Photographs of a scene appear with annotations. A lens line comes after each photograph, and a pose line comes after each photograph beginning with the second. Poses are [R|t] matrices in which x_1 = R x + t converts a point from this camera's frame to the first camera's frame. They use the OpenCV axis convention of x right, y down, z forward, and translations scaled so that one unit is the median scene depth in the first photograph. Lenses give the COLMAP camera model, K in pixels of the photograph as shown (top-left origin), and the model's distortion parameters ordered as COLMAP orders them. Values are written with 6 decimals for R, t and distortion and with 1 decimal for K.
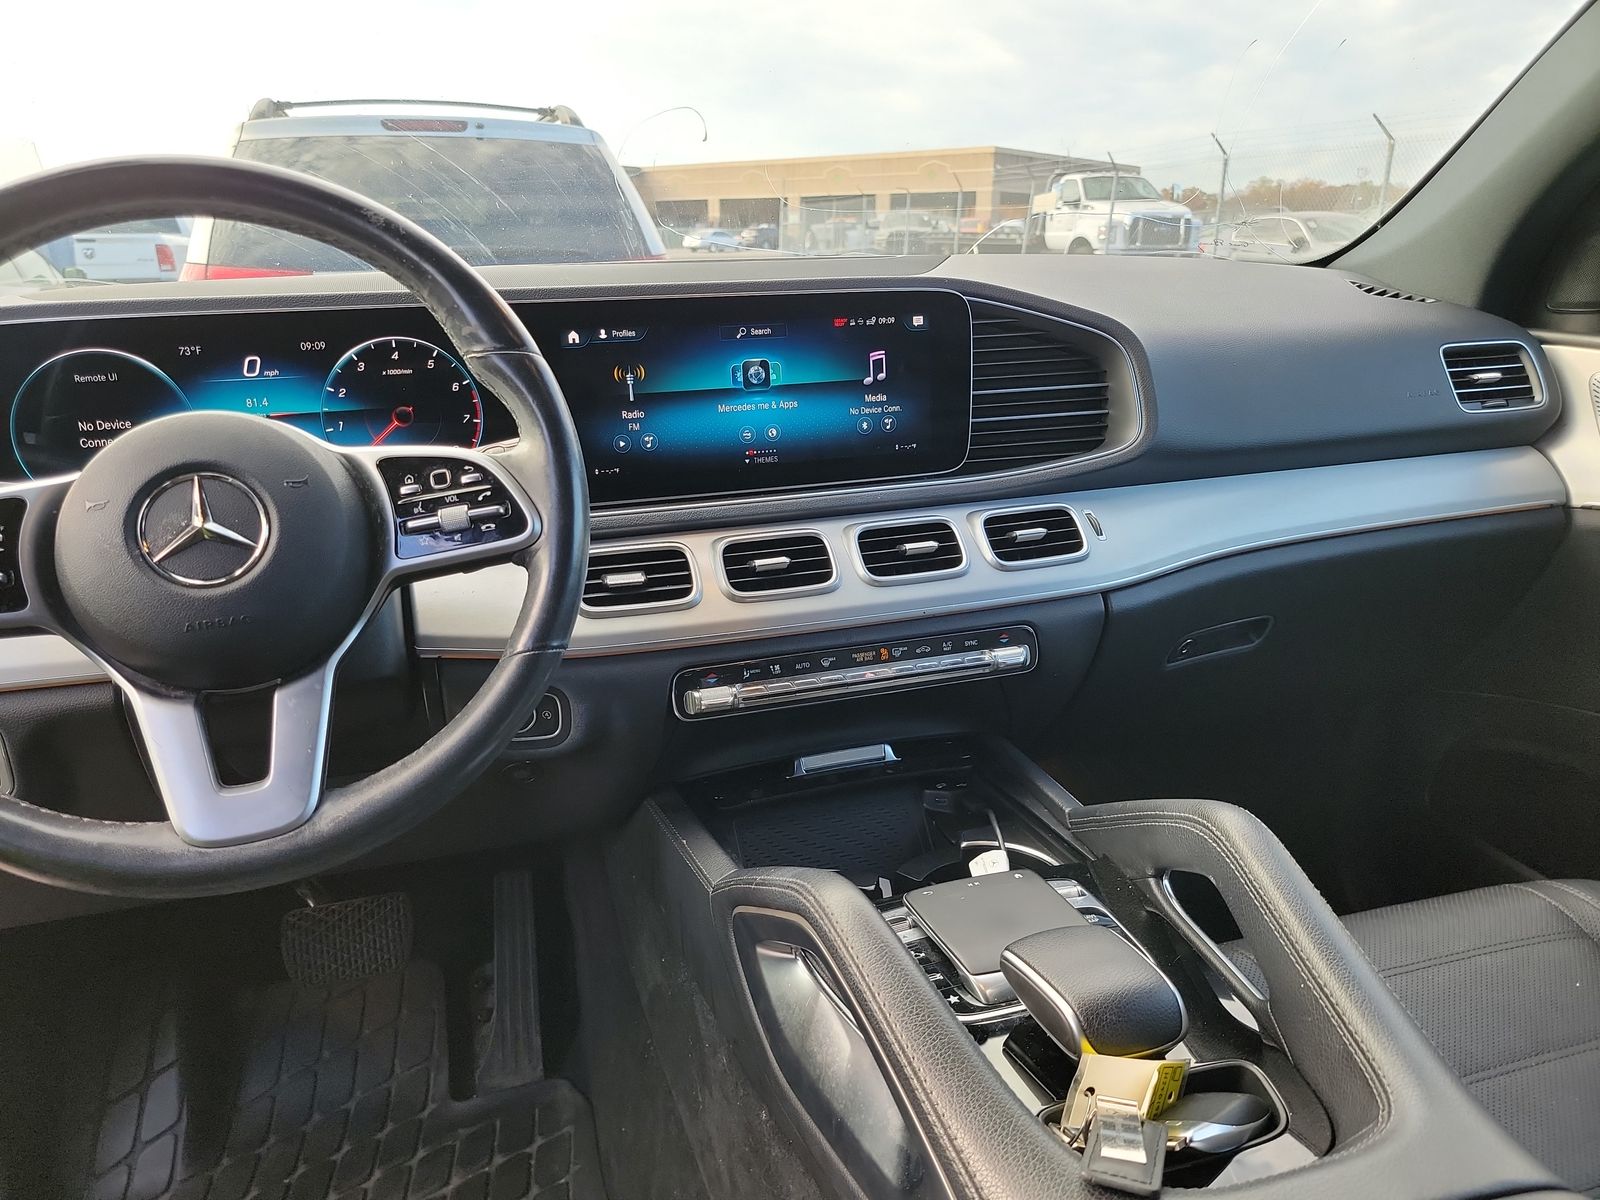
lens RADIAL K [[1133.3, 0, 757.7], [0, 1133.3, 606.6], [0, 0, 1]] dist [0.069798, -0.065722]
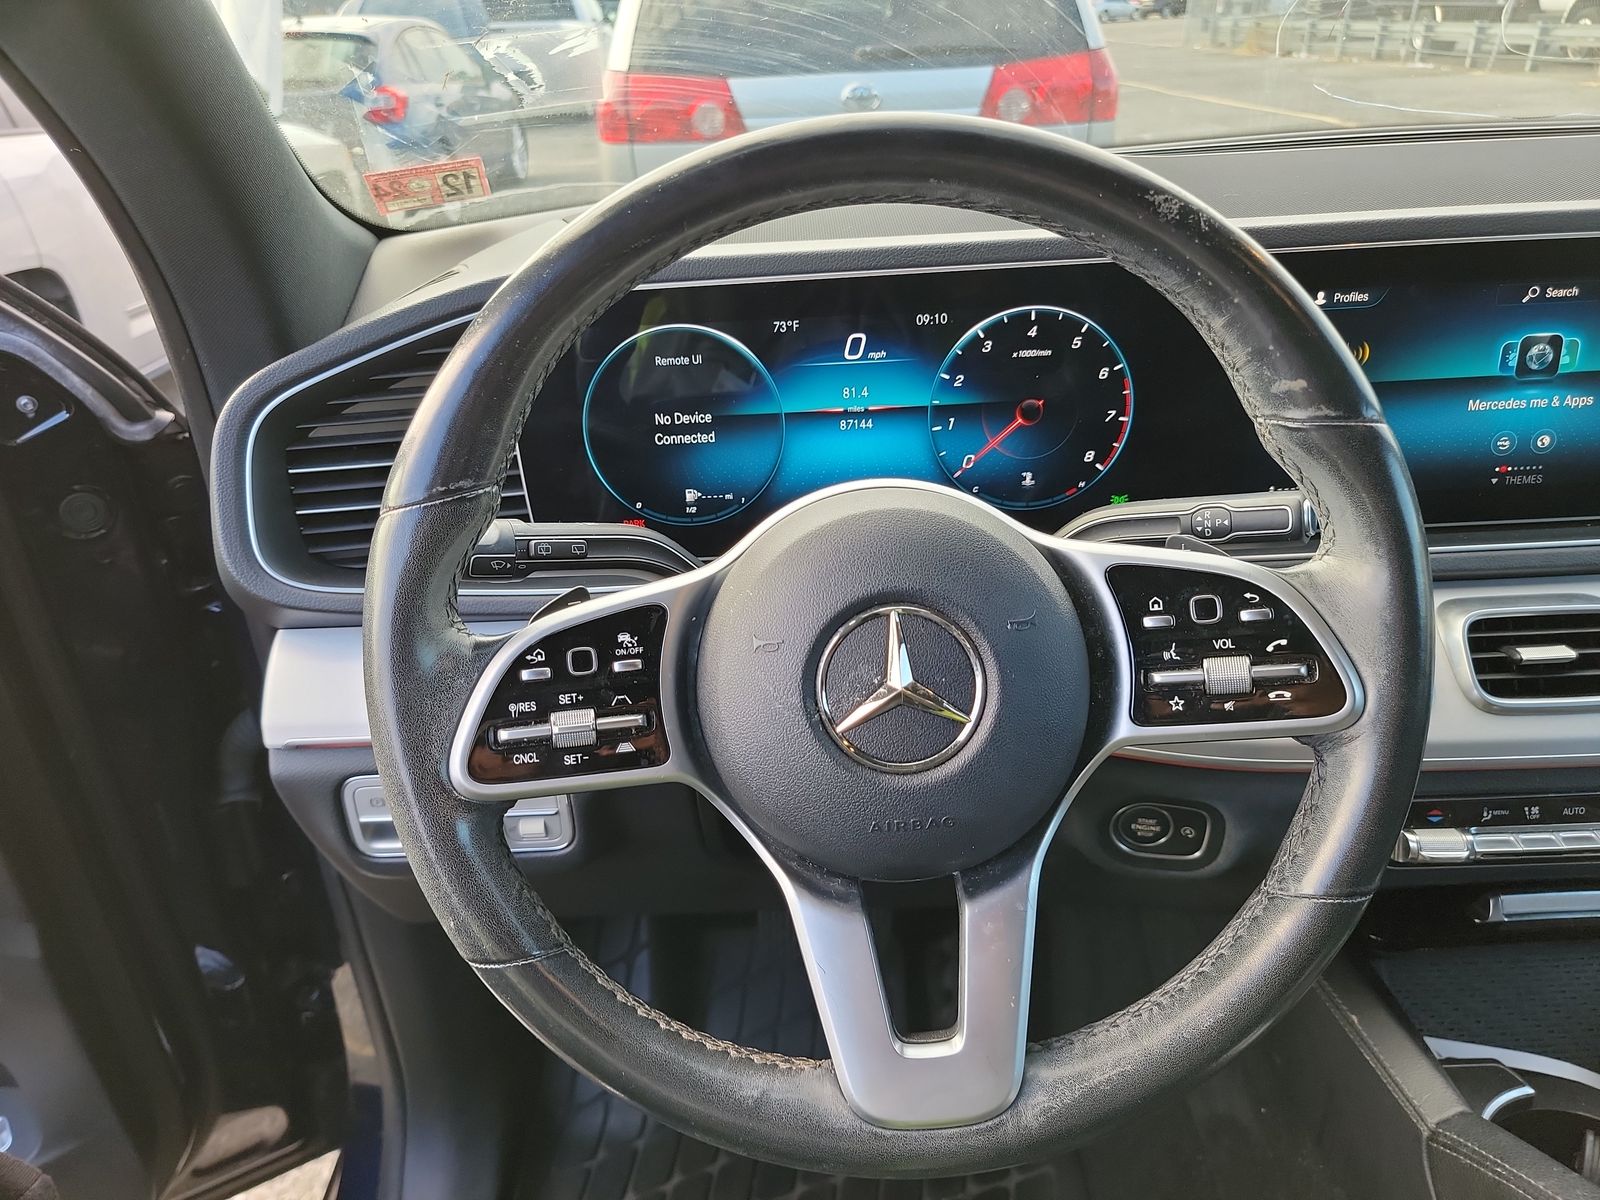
lens RADIAL K [[1133.3, 0, 757.7], [0, 1133.3, 606.6], [0, 0, 1]] dist [0.069798, -0.065722]
pose [[0.954073, 0.118830, -0.274999, -0.270190], [-0.071007, 0.981507, 0.177768, -0.168086], [0.291038, -0.150076, 0.944867, 0.226176]]
